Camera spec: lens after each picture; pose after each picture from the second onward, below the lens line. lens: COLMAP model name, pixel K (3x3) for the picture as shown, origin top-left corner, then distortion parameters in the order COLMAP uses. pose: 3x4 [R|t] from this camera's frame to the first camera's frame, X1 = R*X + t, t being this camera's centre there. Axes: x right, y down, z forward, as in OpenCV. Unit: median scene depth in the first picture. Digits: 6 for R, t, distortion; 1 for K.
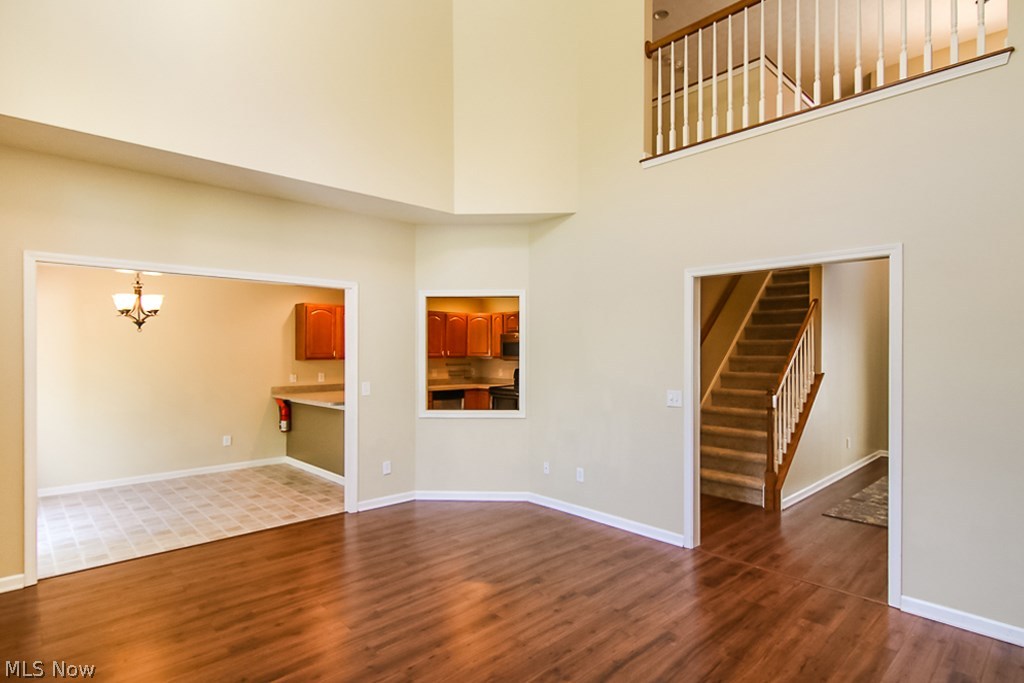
lens RADIAL K [[530.4, 0, 502.9], [0, 530.4, 347.4], [0, 0, 1]] dist [0.011323, -0.008950]
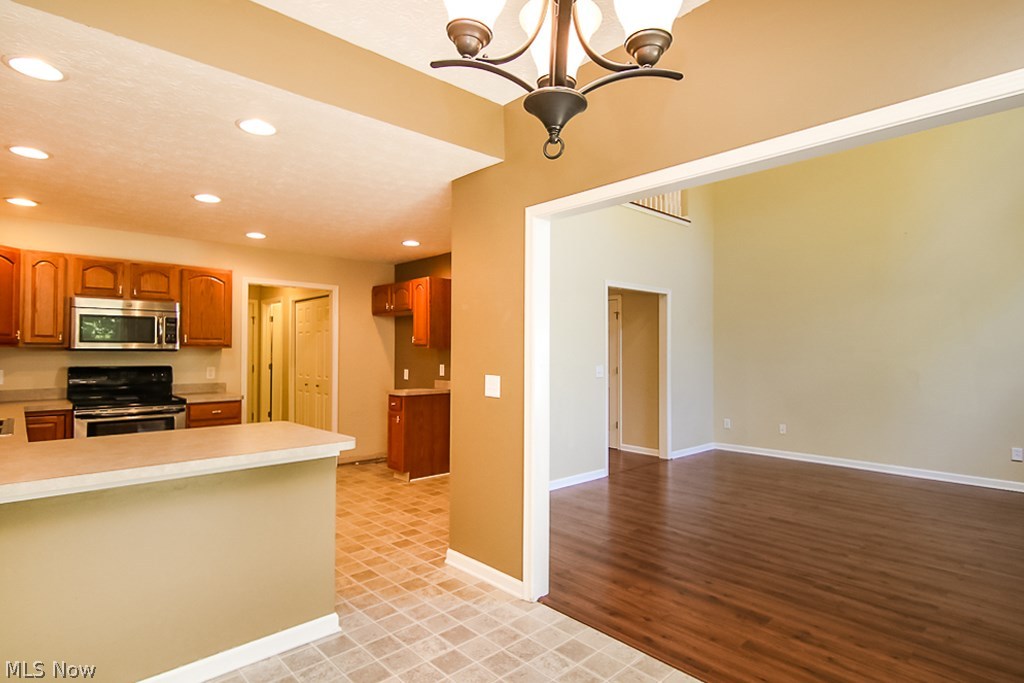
lens RADIAL K [[530.4, 0, 512.7], [0, 530.4, 344.9], [0, 0, 1]] dist [0.011323, -0.008950]
pose [[-0.000128, 0.012263, 0.999925, -0.866805], [-0.008134, 0.999892, -0.012264, 0.038358], [-0.999967, -0.008134, -0.000028, 1.016222]]
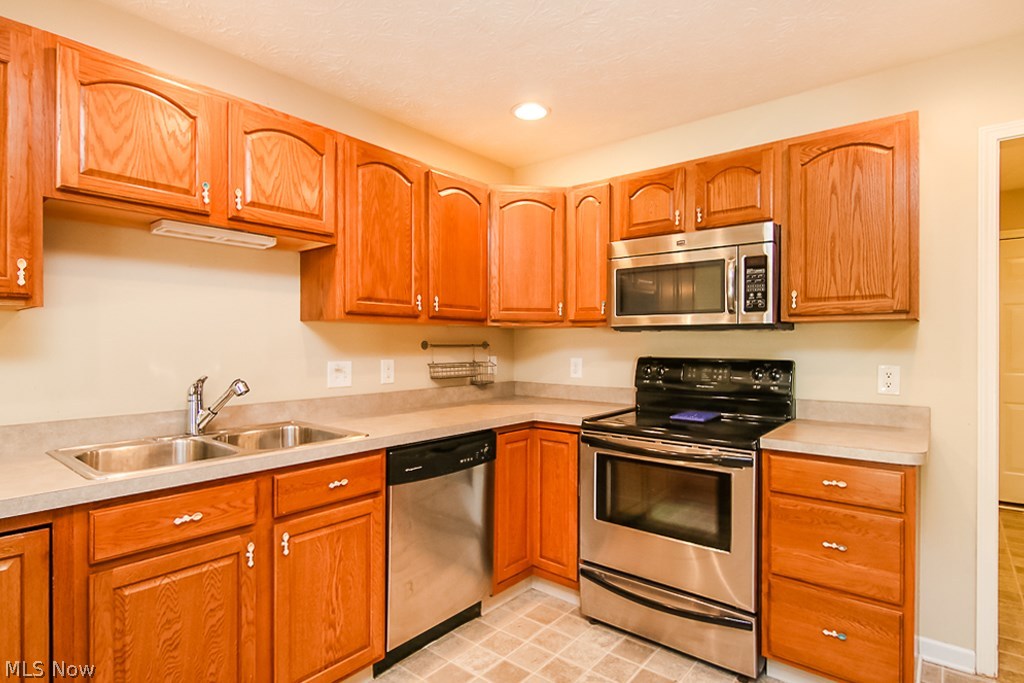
lens RADIAL K [[530.4, 0, 487.9], [0, 530.4, 343.3], [0, 0, 1]] dist [0.011323, -0.008950]
pose [[0.993415, 0.000763, 0.114571, -0.186496], [-0.001599, 0.999973, 0.007206, 0.052578], [-0.114562, -0.007342, 0.993389, 1.215060]]
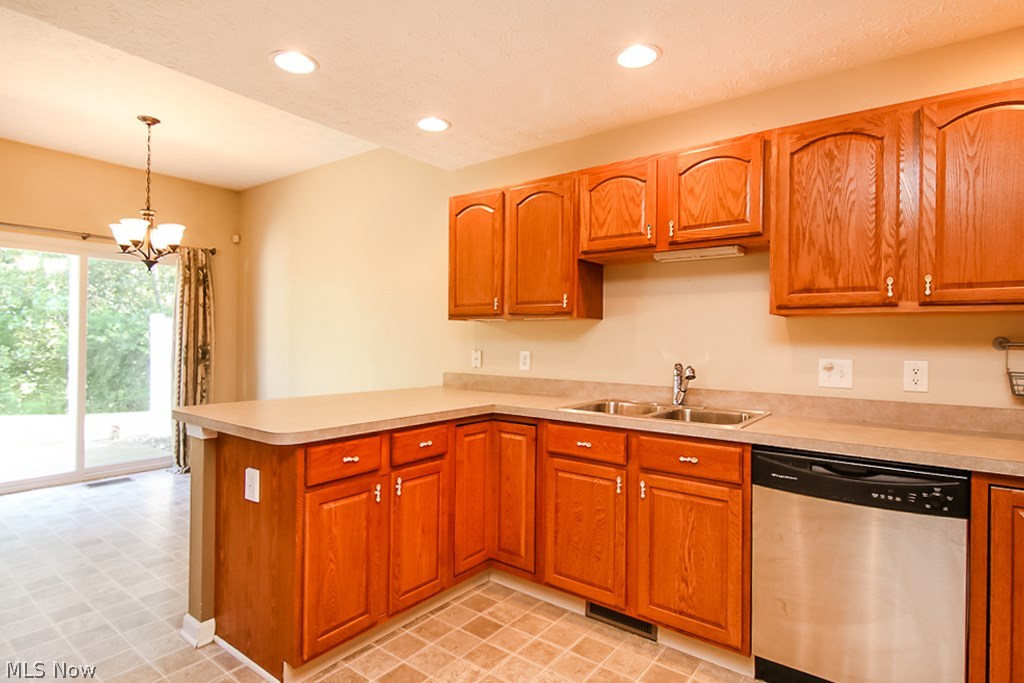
lens RADIAL K [[530.4, 0, 514.5], [0, 530.4, 336.7], [0, 0, 1]] dist [0.011323, -0.008950]
pose [[0.171208, -0.004216, -0.985226, 0.134800], [-0.006420, 0.999965, -0.005395, 0.058059], [0.985214, 0.007249, 0.171175, 1.377382]]
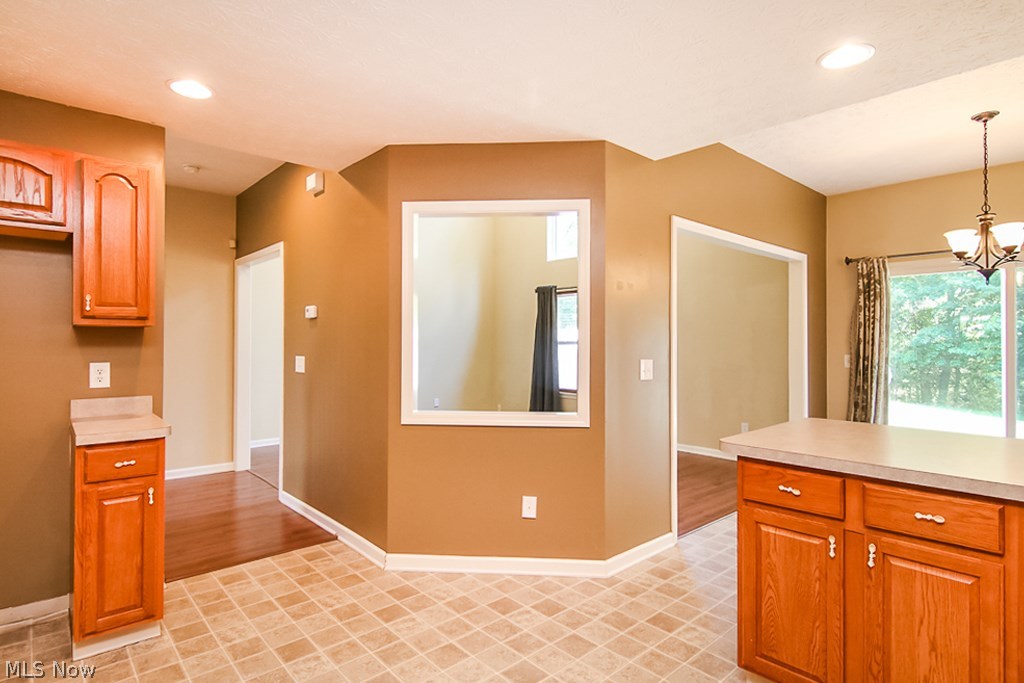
lens RADIAL K [[530.4, 0, 506.3], [0, 530.4, 339.7], [0, 0, 1]] dist [0.011323, -0.008950]
pose [[-0.999609, -0.003868, 0.027676, -0.092841], [-0.004213, 0.999914, -0.012410, 0.051171], [-0.027626, -0.012521, -0.999540, 1.693676]]
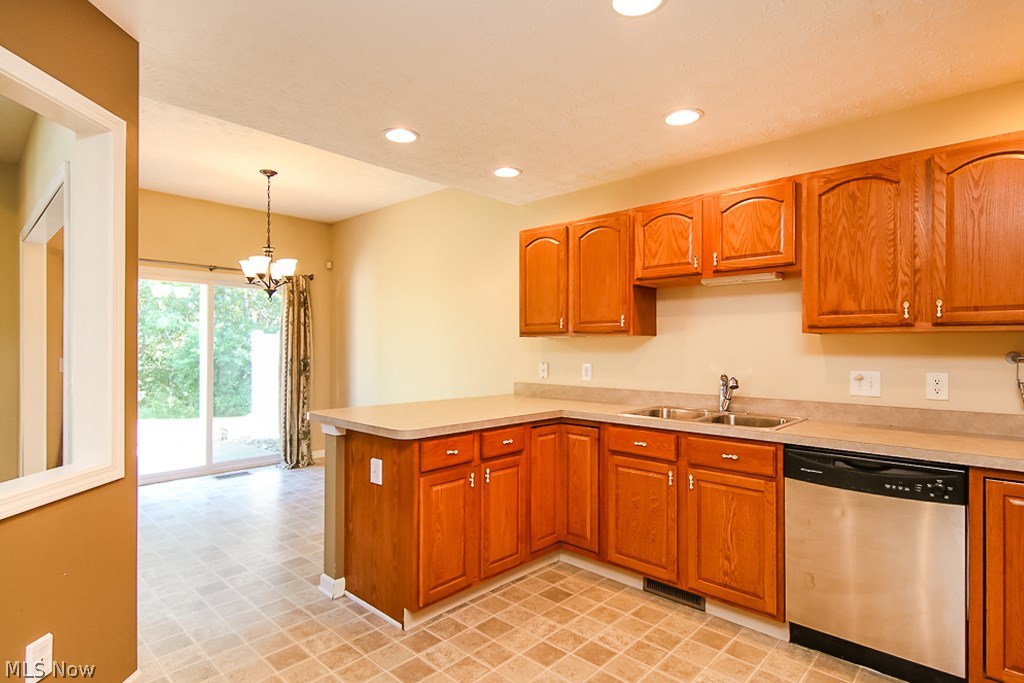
lens RADIAL K [[530.4, 0, 510.5], [0, 530.4, 342.7], [0, 0, 1]] dist [0.011323, -0.008950]
pose [[0.058948, -0.009020, -0.998220, 0.229337], [0.002555, 0.999957, -0.008885, 0.049179], [0.998258, -0.002027, 0.058968, 1.351097]]
